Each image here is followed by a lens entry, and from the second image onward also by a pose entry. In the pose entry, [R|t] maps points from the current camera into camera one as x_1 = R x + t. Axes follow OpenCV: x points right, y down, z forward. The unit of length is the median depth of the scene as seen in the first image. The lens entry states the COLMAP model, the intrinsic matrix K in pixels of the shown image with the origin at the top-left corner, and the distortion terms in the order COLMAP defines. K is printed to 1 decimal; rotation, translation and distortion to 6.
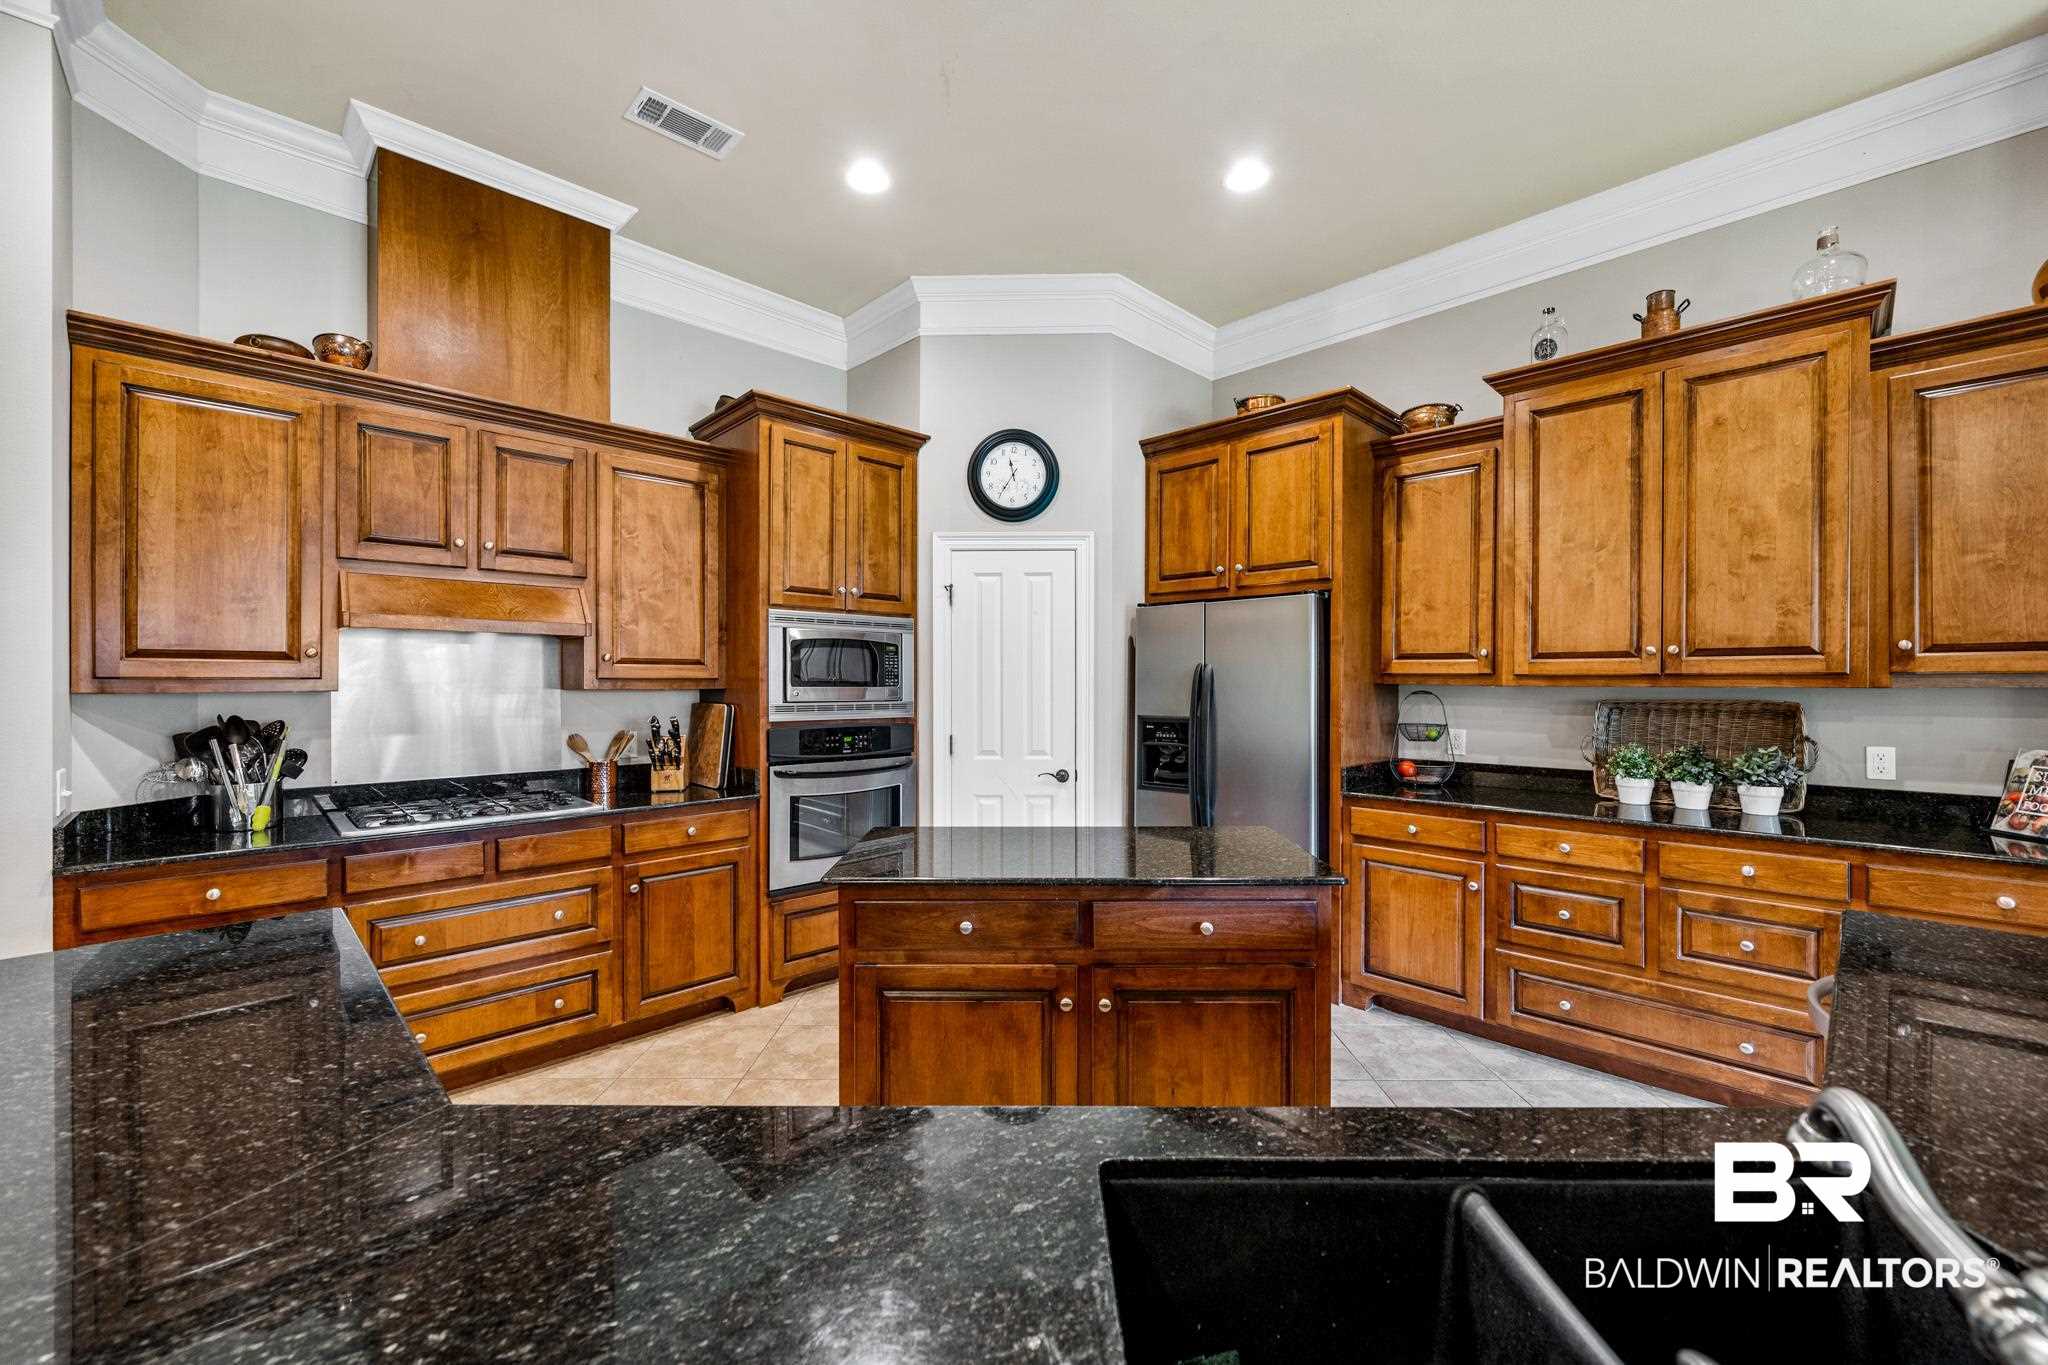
lens RADIAL K [[811.7, 0, 1024.0], [0, 811.7, 682.5], [0, 0, 1]] dist [0.000482, 0.000348]
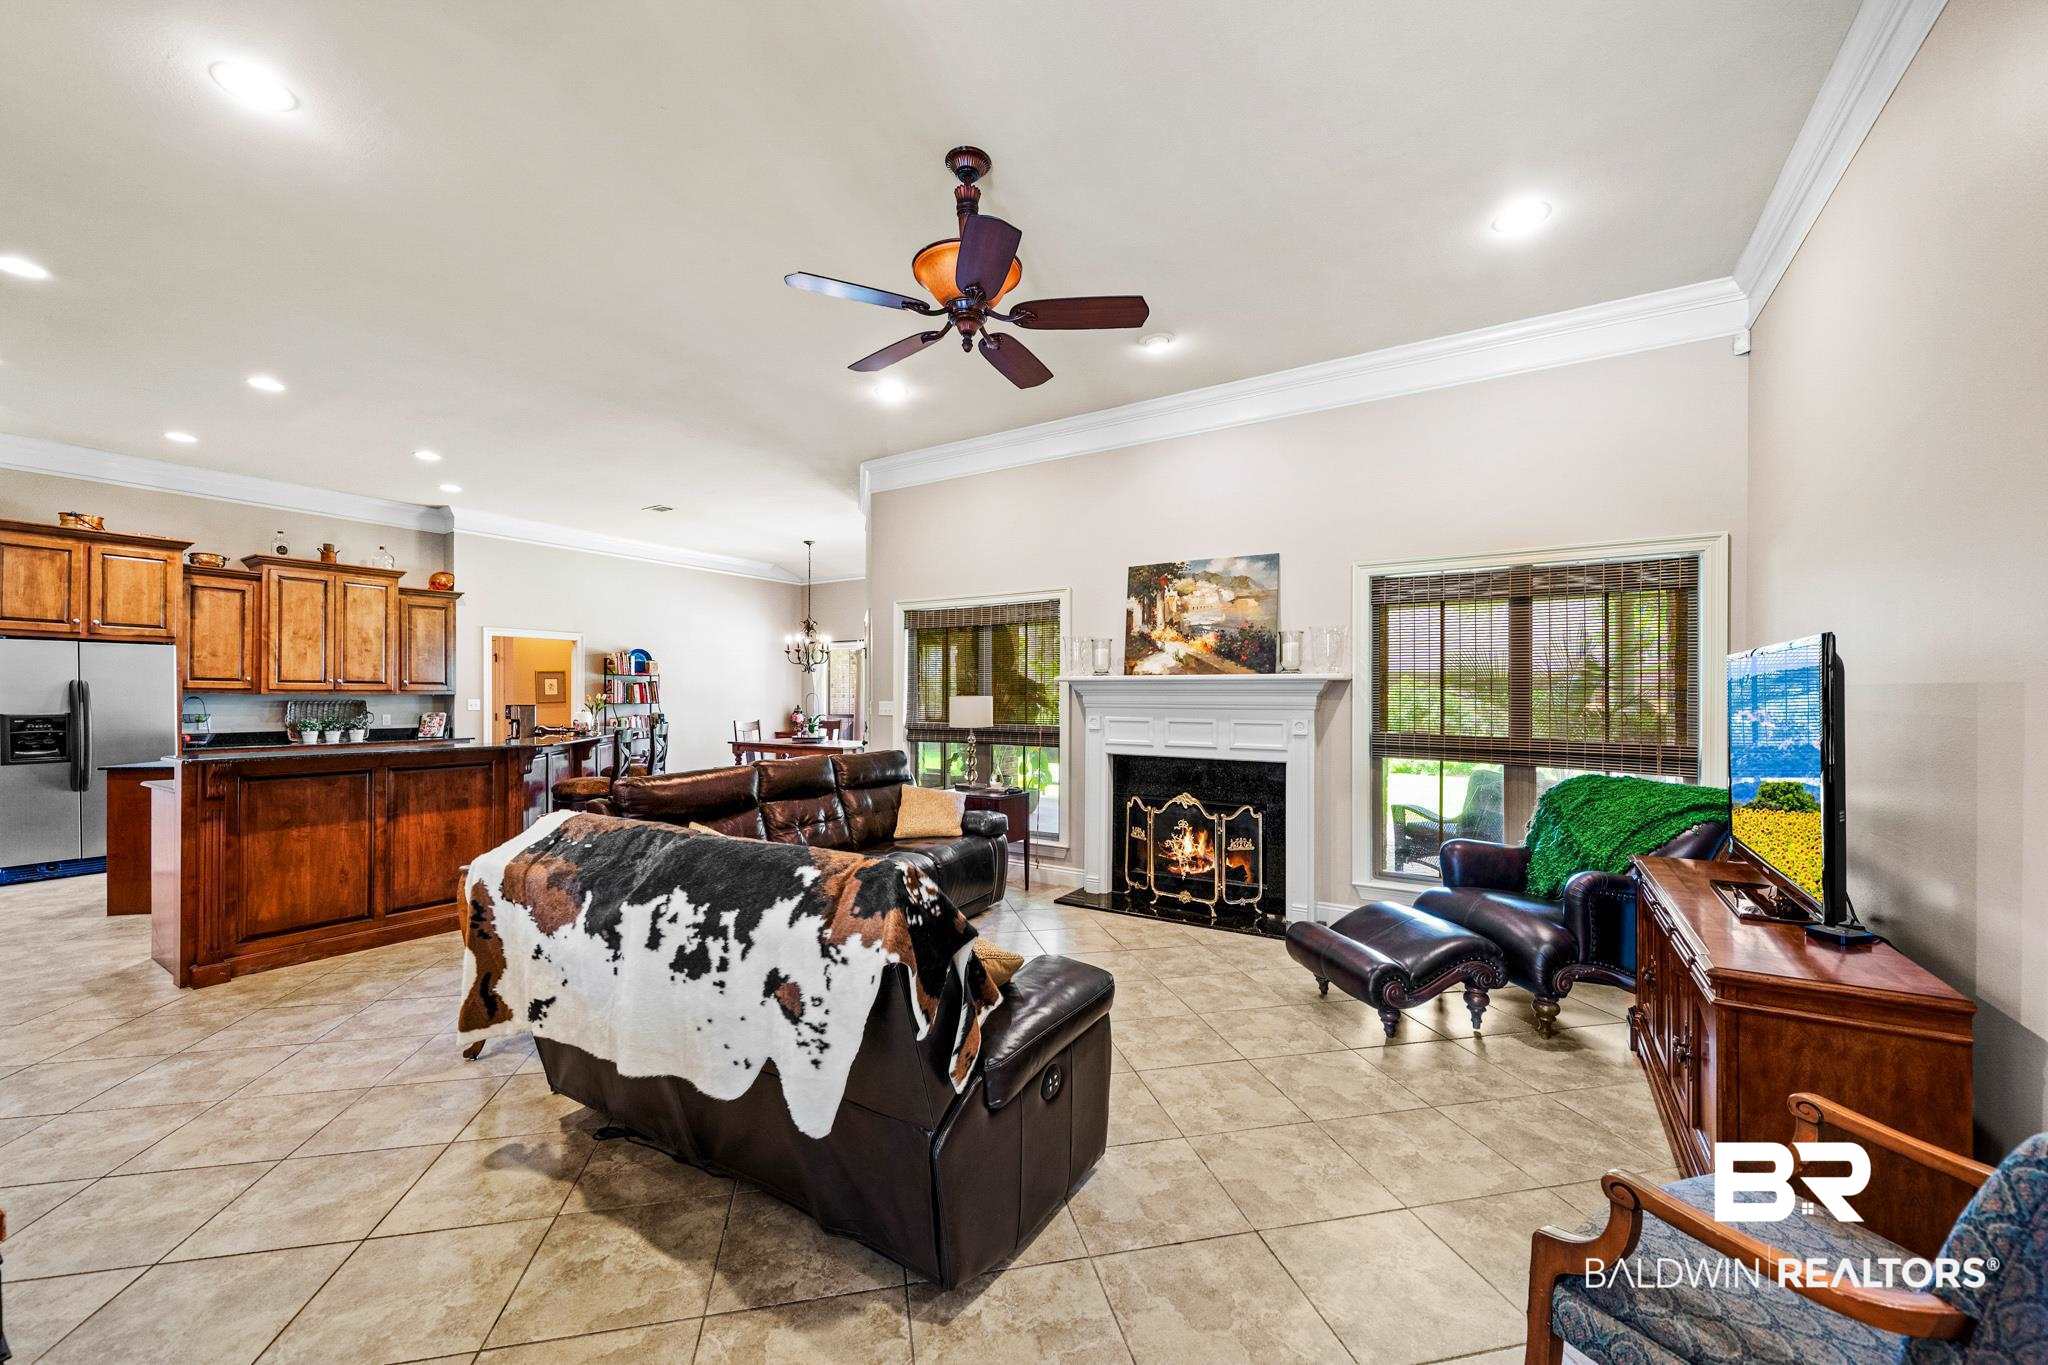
lens RADIAL K [[799.2, 0, 1024.8], [0, 799.2, 694.5], [0, 0, 1]] dist [-0.000488, 0.000181]
pose [[-0.222942, 0.004495, 0.974821, -1.839806], [-0.000019, 0.999989, -0.004616, 0.014218], [-0.974832, -0.001048, -0.222940, -0.506277]]
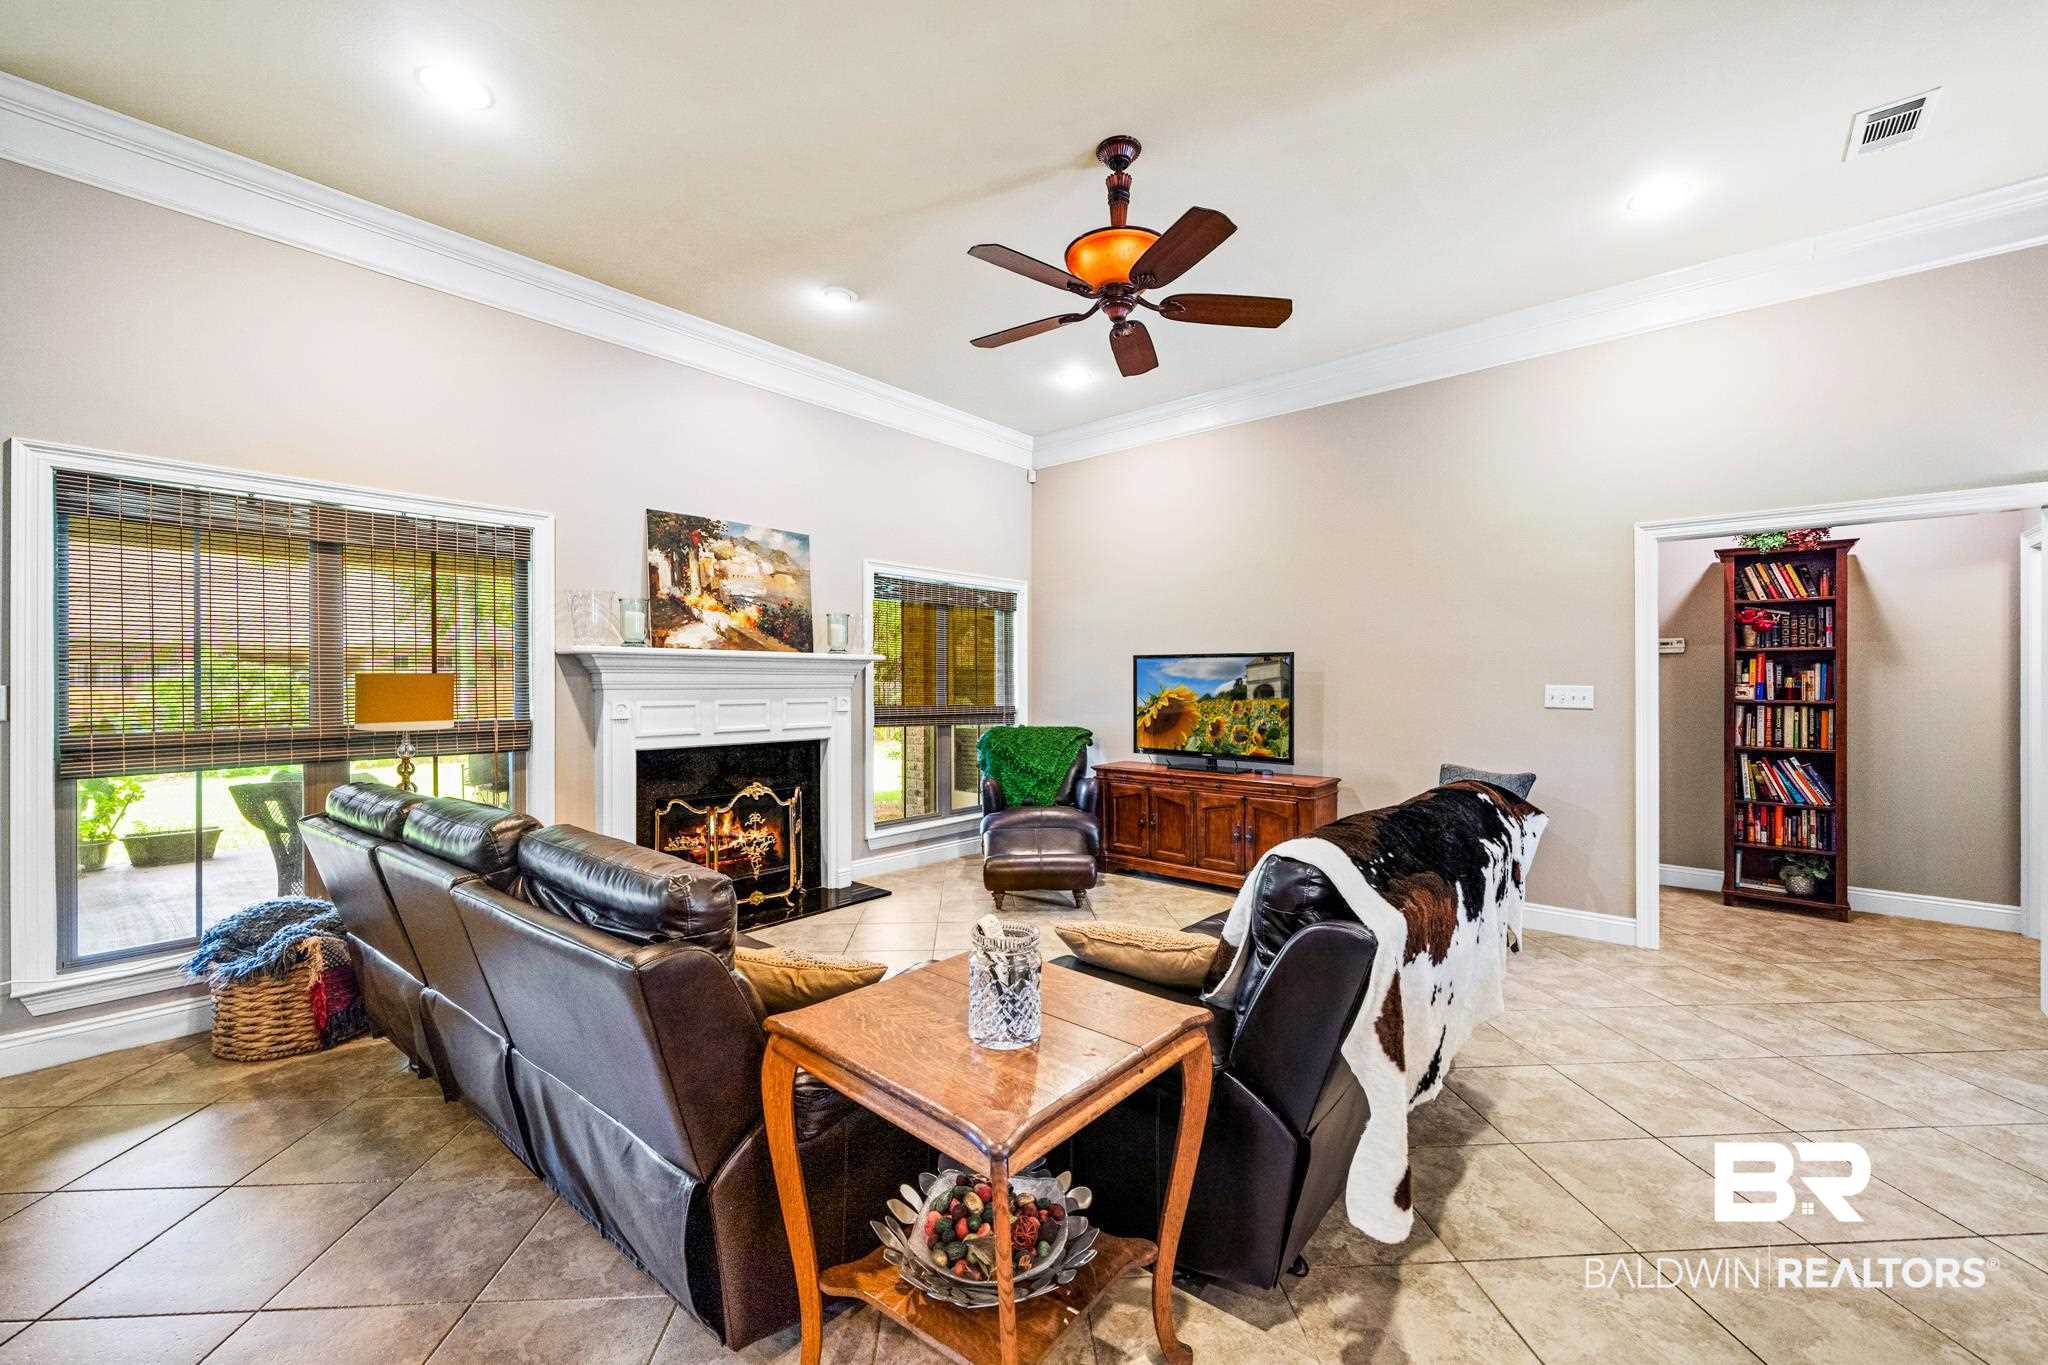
lens RADIAL K [[811.7, 0, 1024.0], [0, 811.7, 682.5], [0, 0, 1]] dist [0.000482, 0.000348]
pose [[-0.997584, -0.000677, -0.069466, -0.857061], [-0.000981, 0.999990, 0.004340, 0.016817], [0.069463, 0.004398, -0.997575, 0.221862]]
